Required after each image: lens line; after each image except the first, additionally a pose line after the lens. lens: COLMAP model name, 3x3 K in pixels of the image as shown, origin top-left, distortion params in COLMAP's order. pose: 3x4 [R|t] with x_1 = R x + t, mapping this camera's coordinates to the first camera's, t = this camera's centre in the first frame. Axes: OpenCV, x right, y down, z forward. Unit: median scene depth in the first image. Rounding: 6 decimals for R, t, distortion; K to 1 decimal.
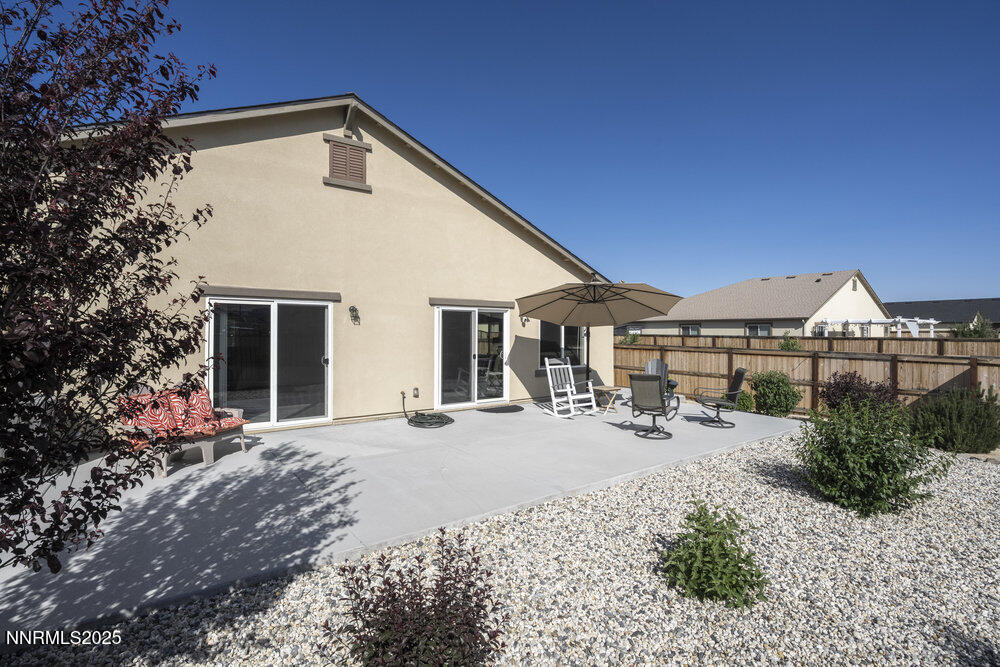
lens RADIAL K [[470.9, 0, 499.7], [0, 470.9, 329.4], [0, 0, 1]] dist [-0.001431, 0.000894]
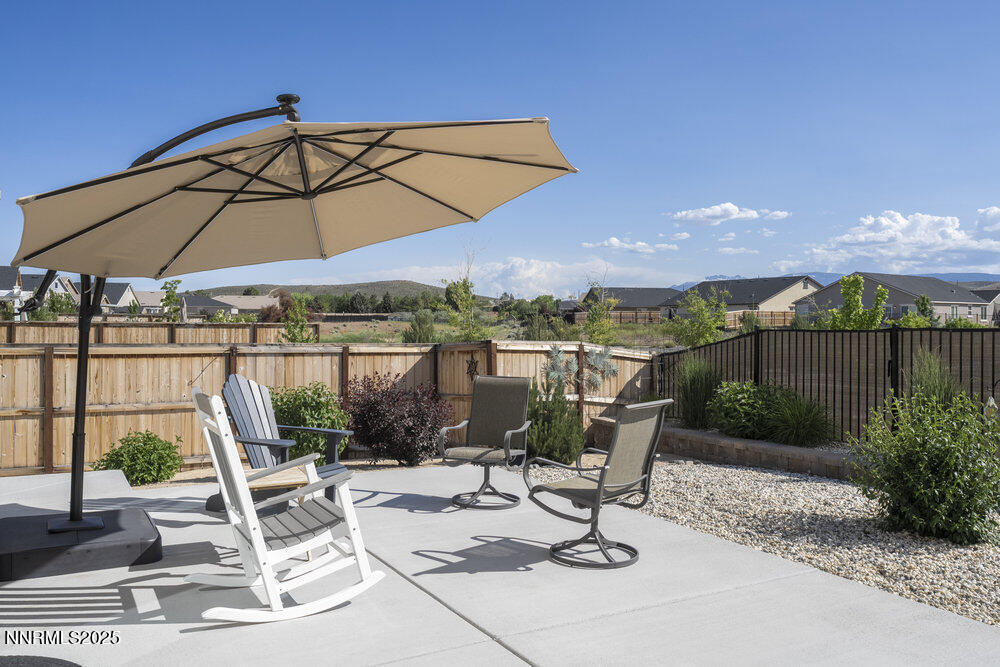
lens RADIAL K [[814.9, 0, 504.6], [0, 814.9, 330.0], [0, 0, 1]] dist [-0.002973, -0.004131]
pose [[0.101061, -0.013372, 0.994790, -0.298178], [-0.010448, 0.999840, 0.014502, 0.019245], [-0.994825, -0.011859, 0.100905, 0.816795]]
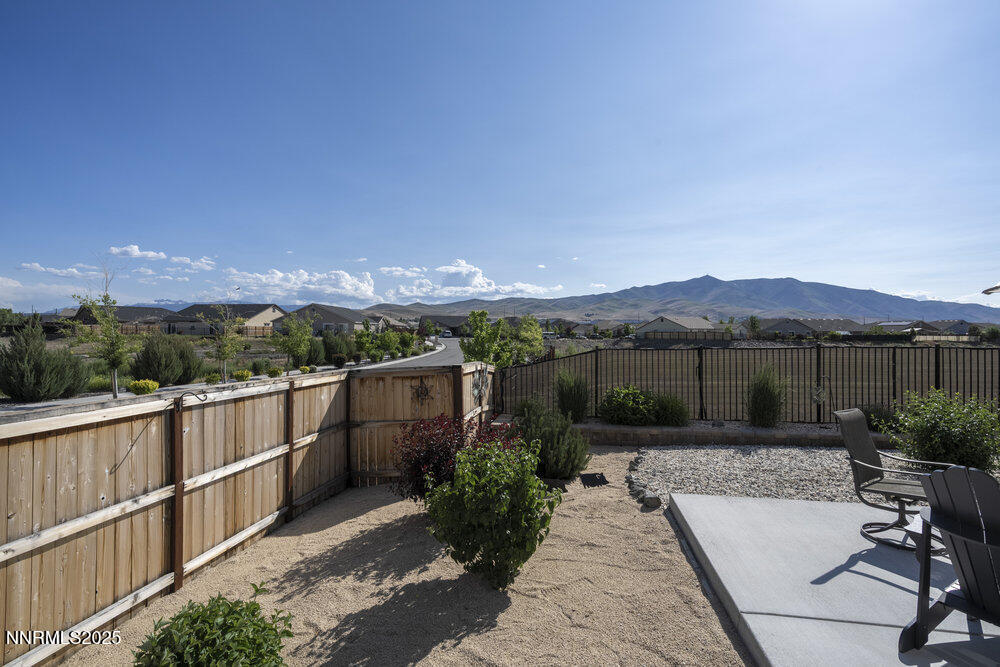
lens RADIAL K [[475.9, 0, 503.1], [0, 475.9, 334.0], [0, 0, 1]] dist [0.001258, 0.000259]
pose [[-0.700205, -0.006589, 0.713911, 0.361973], [-0.010922, 0.999939, -0.001484, 0.002875], [-0.713858, -0.008837, -0.700235, 1.461970]]
